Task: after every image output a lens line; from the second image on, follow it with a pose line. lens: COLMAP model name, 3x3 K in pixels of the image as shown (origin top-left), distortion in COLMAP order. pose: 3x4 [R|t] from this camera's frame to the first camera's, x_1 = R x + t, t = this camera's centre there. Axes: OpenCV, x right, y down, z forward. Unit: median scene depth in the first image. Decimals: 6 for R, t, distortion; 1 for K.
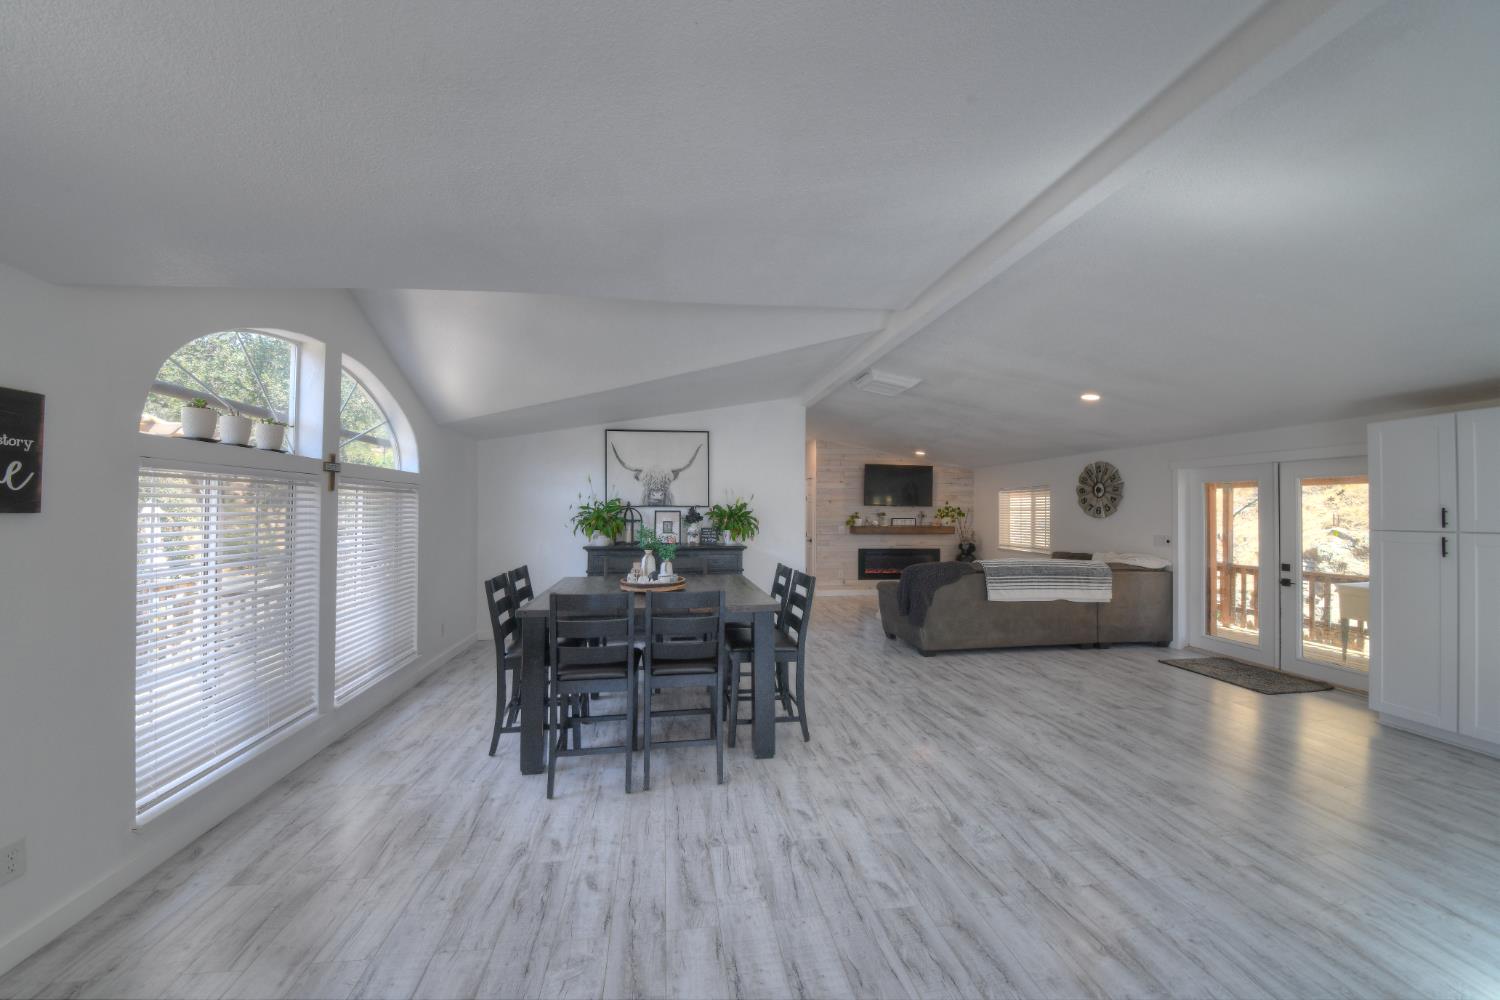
lens RADIAL K [[530.6, 0, 737.9], [0, 530.6, 503.1], [0, 0, 1]] dist [0.015560, -0.015284]
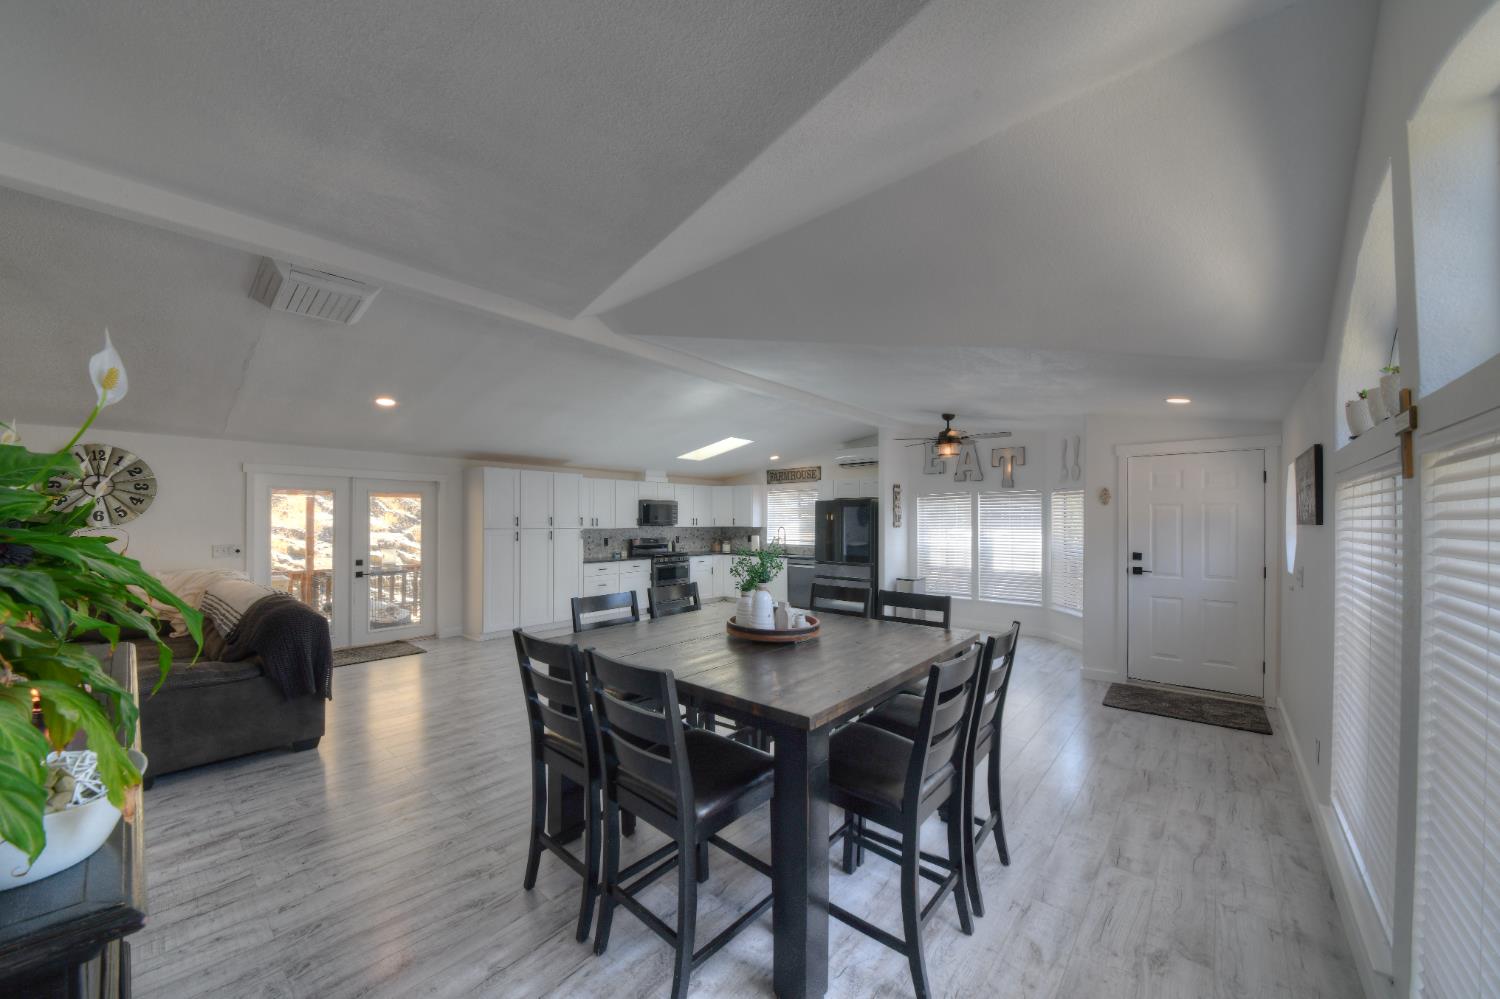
lens RADIAL K [[526.9, 0, 741.8], [0, 526.9, 520.5], [0, 0, 1]] dist [-0.000288, -0.008940]
pose [[-0.652780, -0.008456, 0.757501, -0.426971], [-0.016718, 0.999855, -0.003245, 0.009607], [-0.757363, -0.014782, -0.652826, 0.967534]]
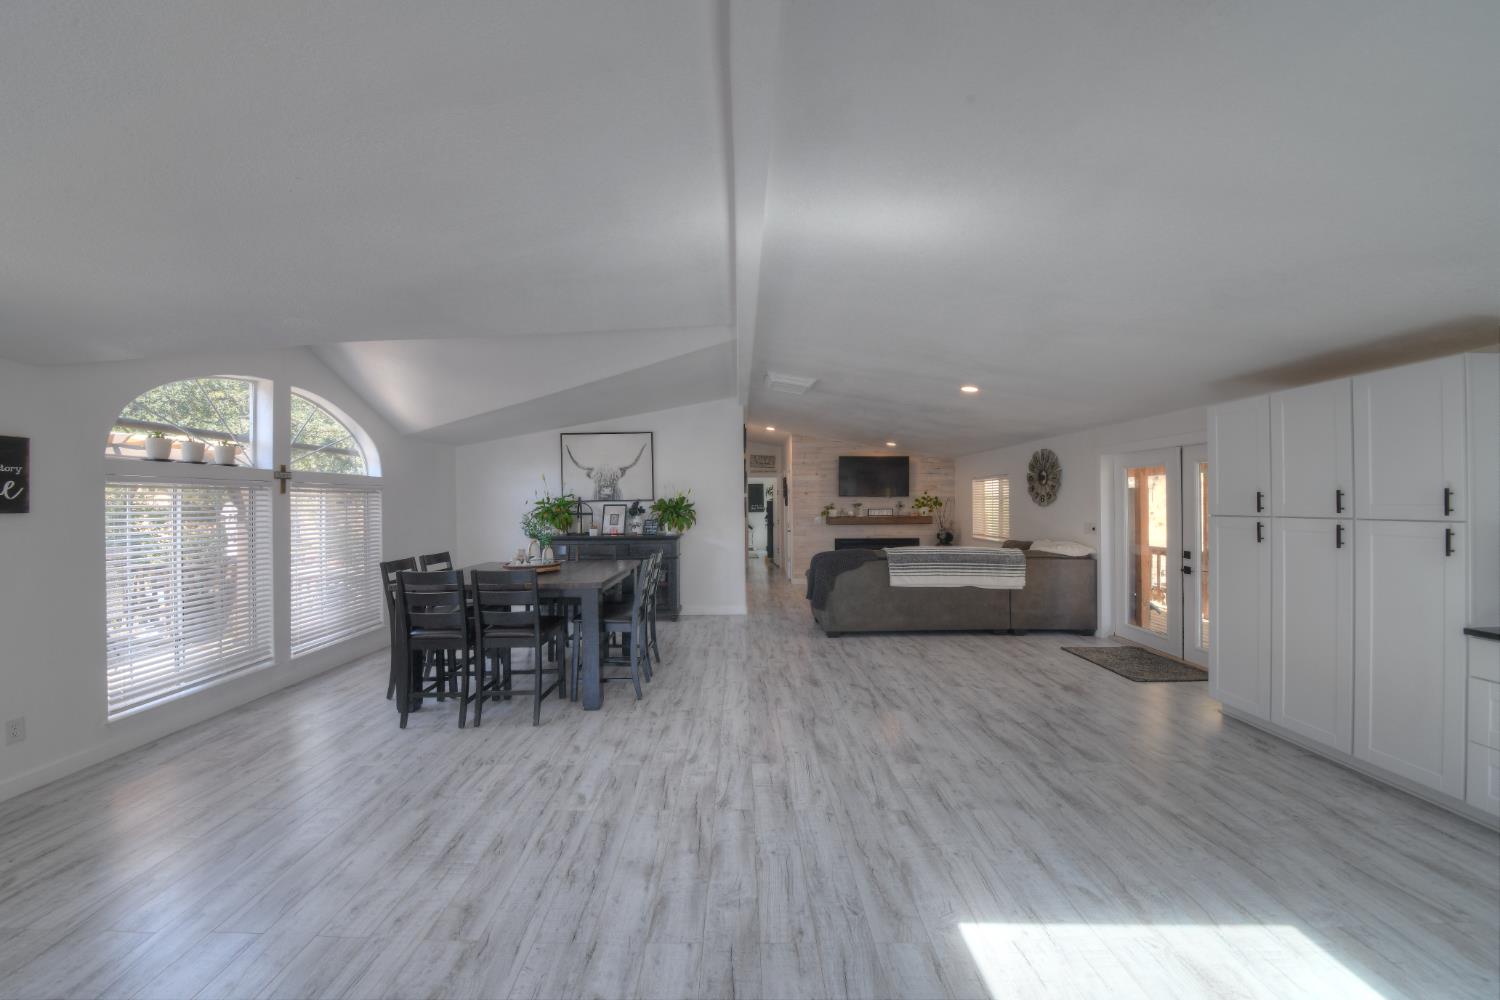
lens RADIAL K [[530.6, 0, 737.9], [0, 530.6, 503.1], [0, 0, 1]] dist [0.015560, -0.015284]
pose [[0.989376, -0.013391, -0.144759, 0.310088], [0.015488, 0.999791, 0.013368, 0.000368], [0.144549, -0.015468, 0.989377, -0.075470]]
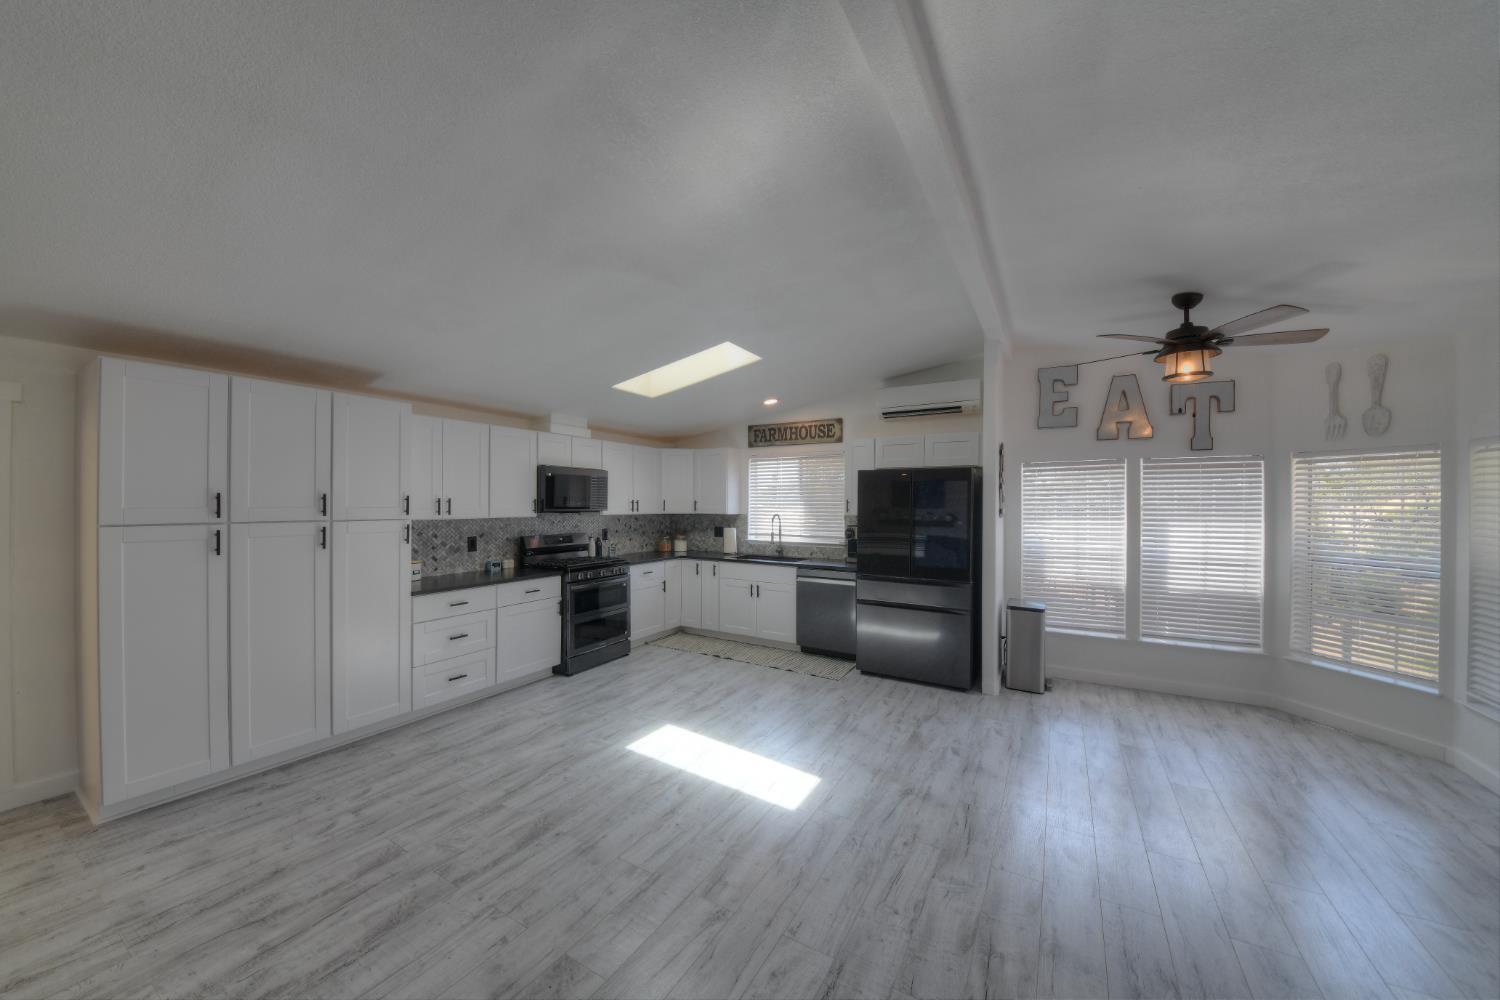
lens RADIAL K [[530.6, 0, 737.9], [0, 530.6, 503.1], [0, 0, 1]] dist [0.015560, -0.015284]
pose [[-0.774555, -0.011953, 0.632393, 0.140586], [-0.020663, 0.999766, -0.006412, 0.008040], [-0.632169, -0.018033, -0.774621, 0.651058]]
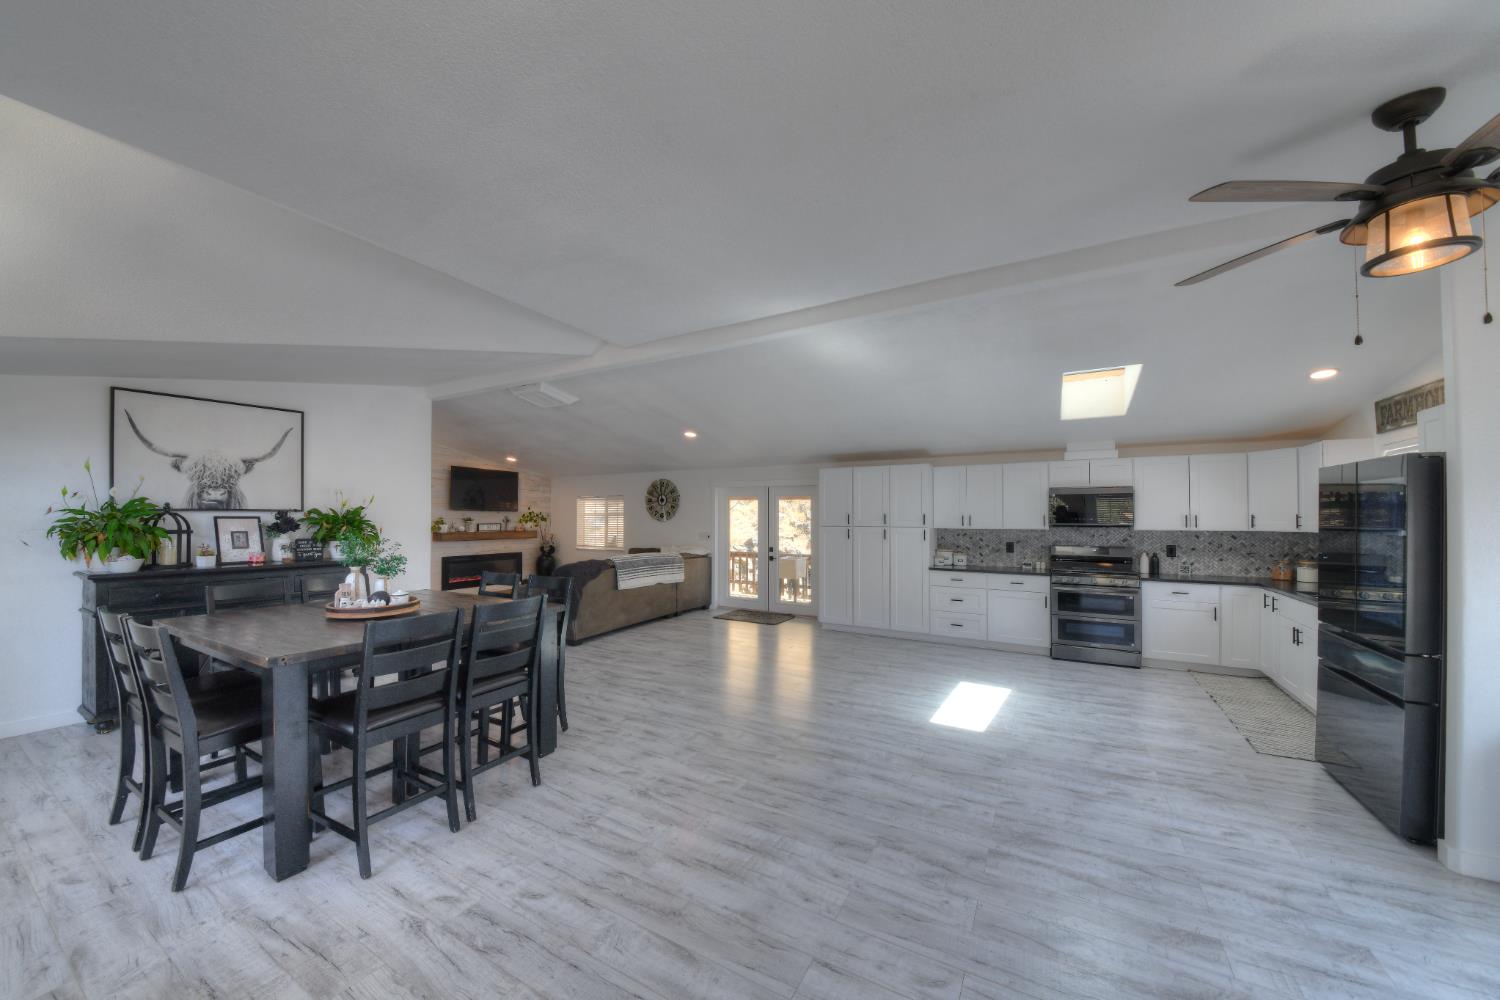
lens RADIAL K [[530.6, 0, 737.9], [0, 530.6, 503.1], [0, 0, 1]] dist [0.015560, -0.015284]
pose [[0.616731, 0.017500, 0.786979, -0.303385], [-0.010047, 0.999846, -0.014360, 0.000132], [-0.787110, 0.000949, 0.616812, 0.035570]]
